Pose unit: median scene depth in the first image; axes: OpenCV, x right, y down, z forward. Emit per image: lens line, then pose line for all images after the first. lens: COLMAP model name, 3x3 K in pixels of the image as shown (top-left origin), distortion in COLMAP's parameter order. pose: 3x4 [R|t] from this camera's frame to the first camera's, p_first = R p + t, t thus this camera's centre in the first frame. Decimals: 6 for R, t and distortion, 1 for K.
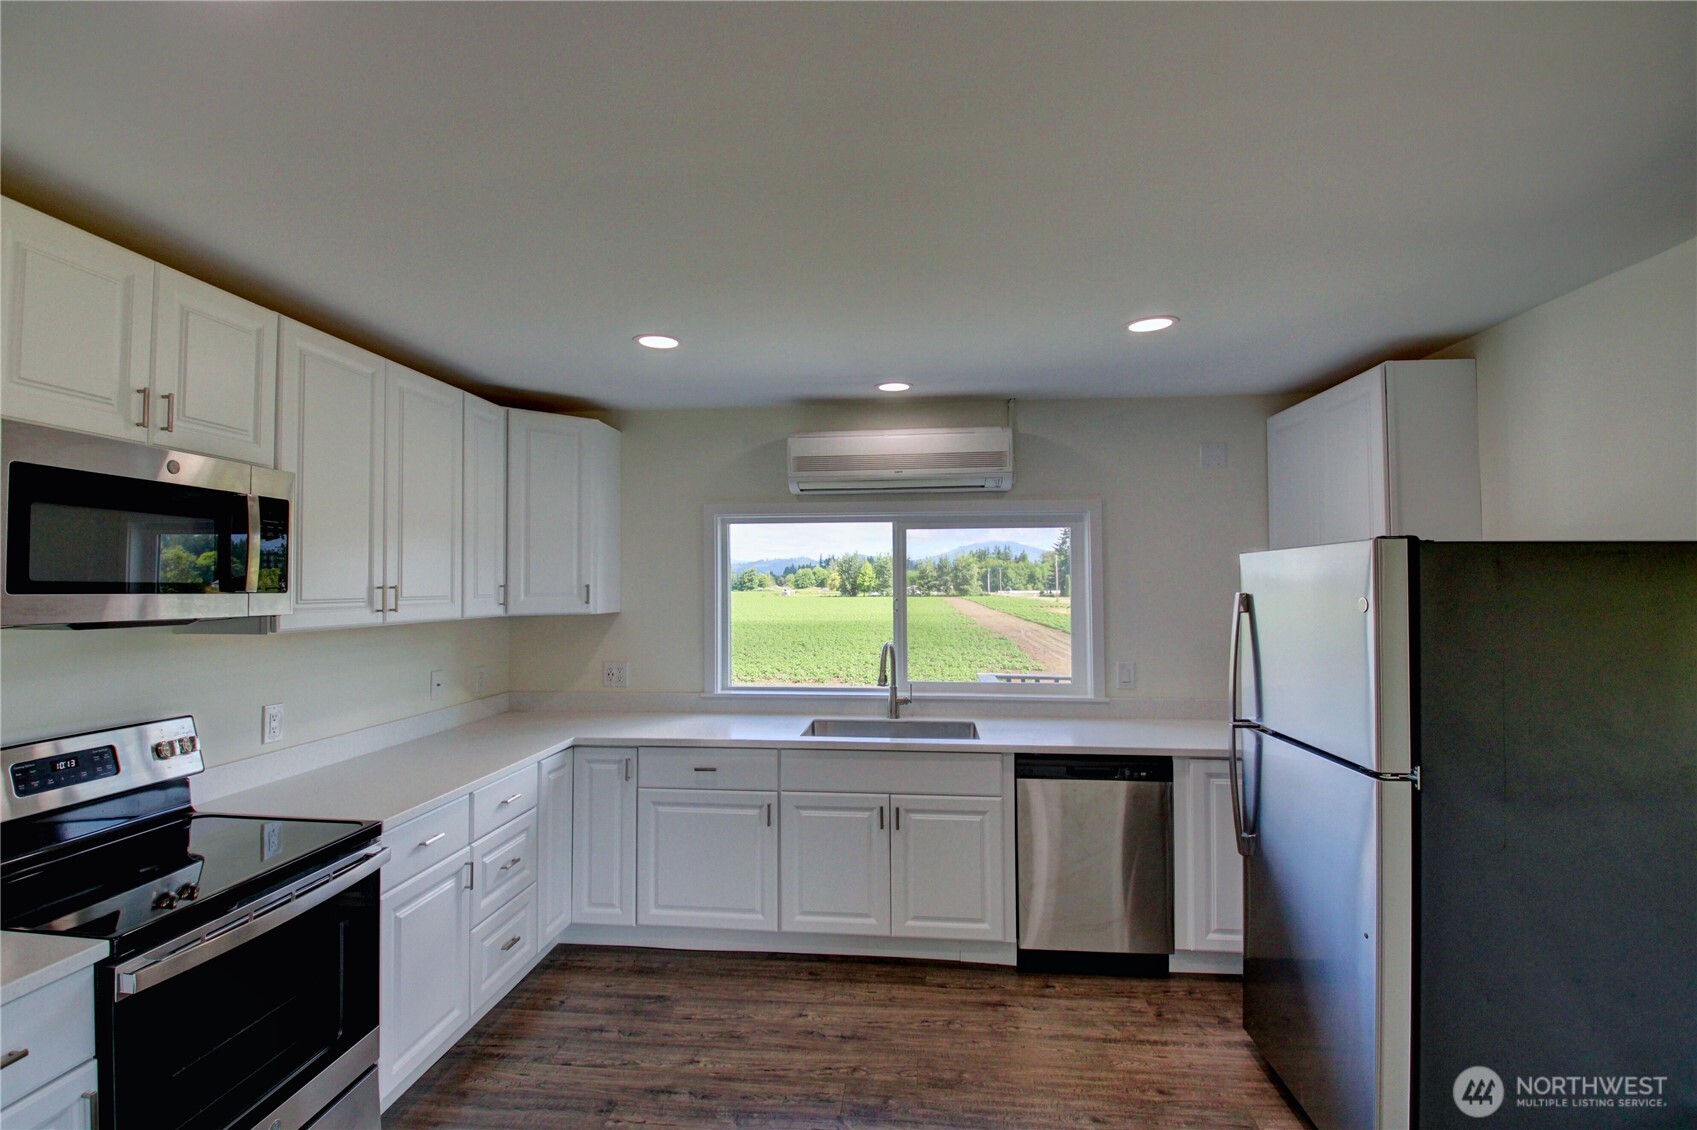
lens RADIAL K [[789.9, 0, 841.3], [0, 789.9, 566.0], [0, 0, 1]] dist [0.002092, -0.016544]
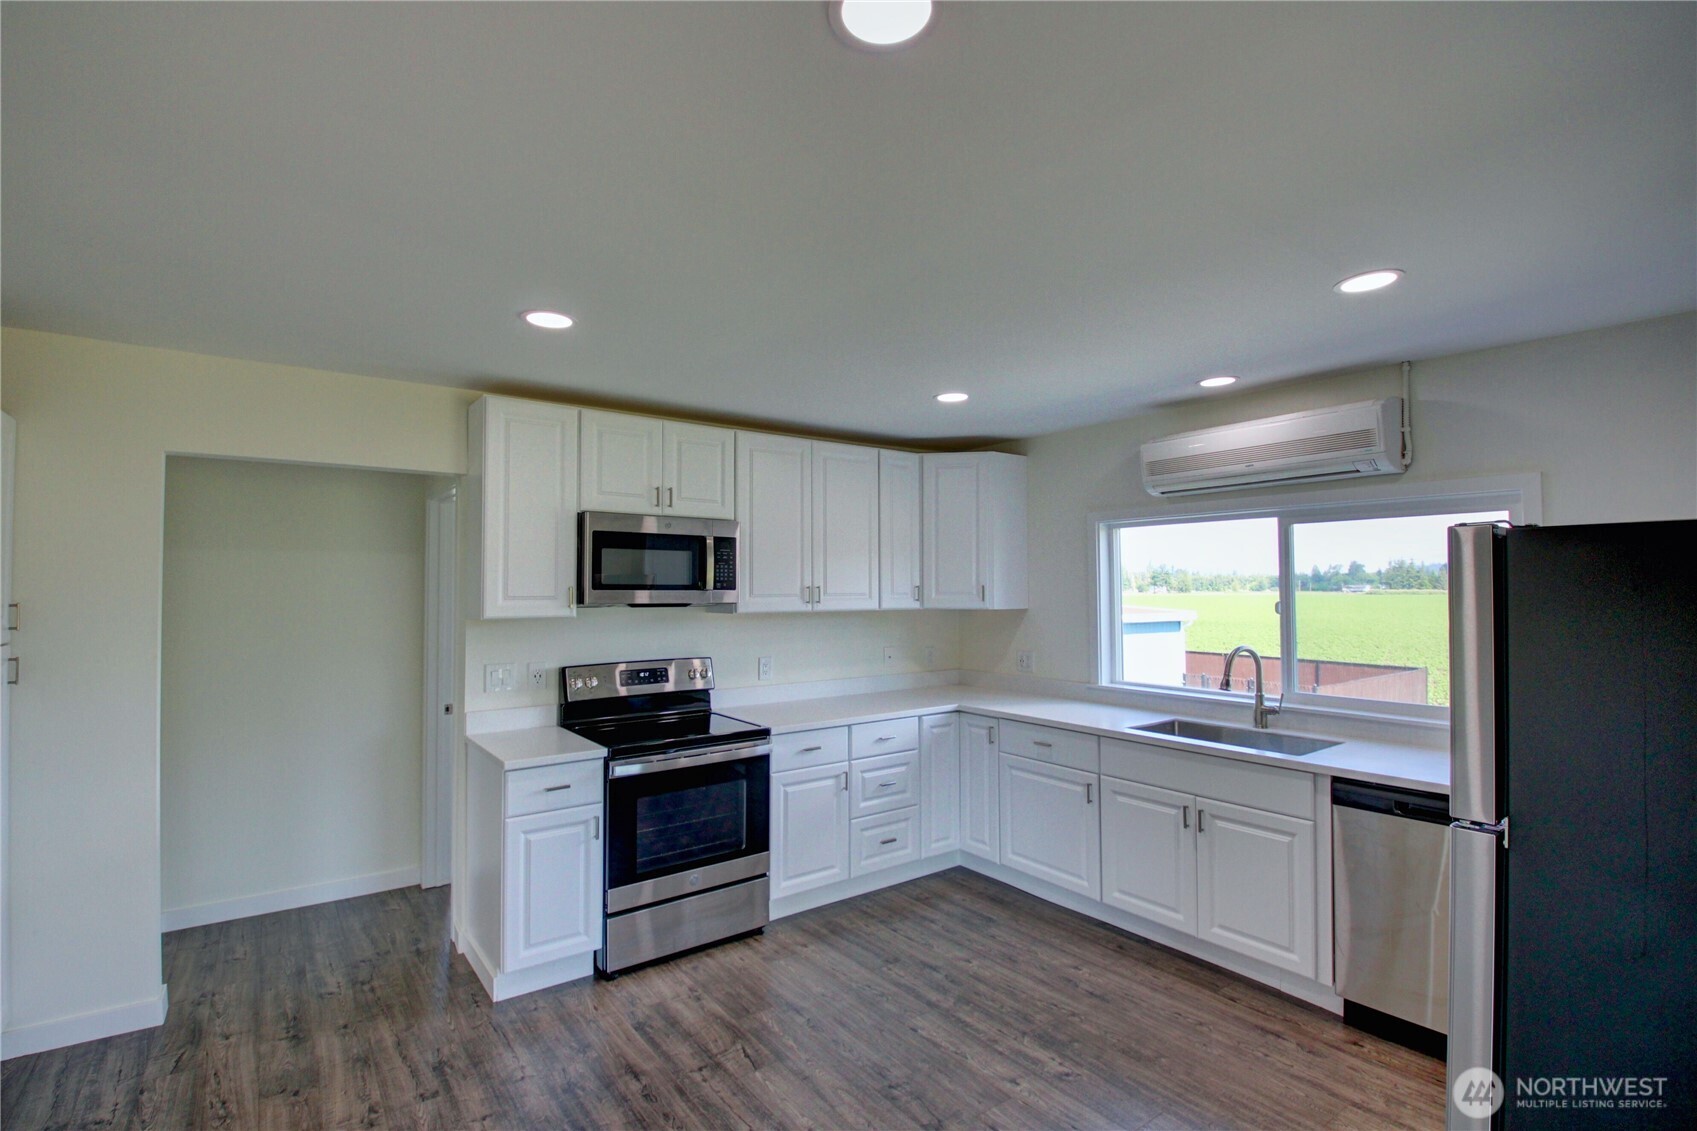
lens RADIAL K [[789.9, 0, 834.9], [0, 789.9, 566.3], [0, 0, 1]] dist [0.002092, -0.016544]
pose [[0.666117, -0.019066, -0.745603, 0.514947], [0.017856, 0.999794, -0.009613, 0.001338], [0.745633, -0.006910, 0.666321, -0.002503]]
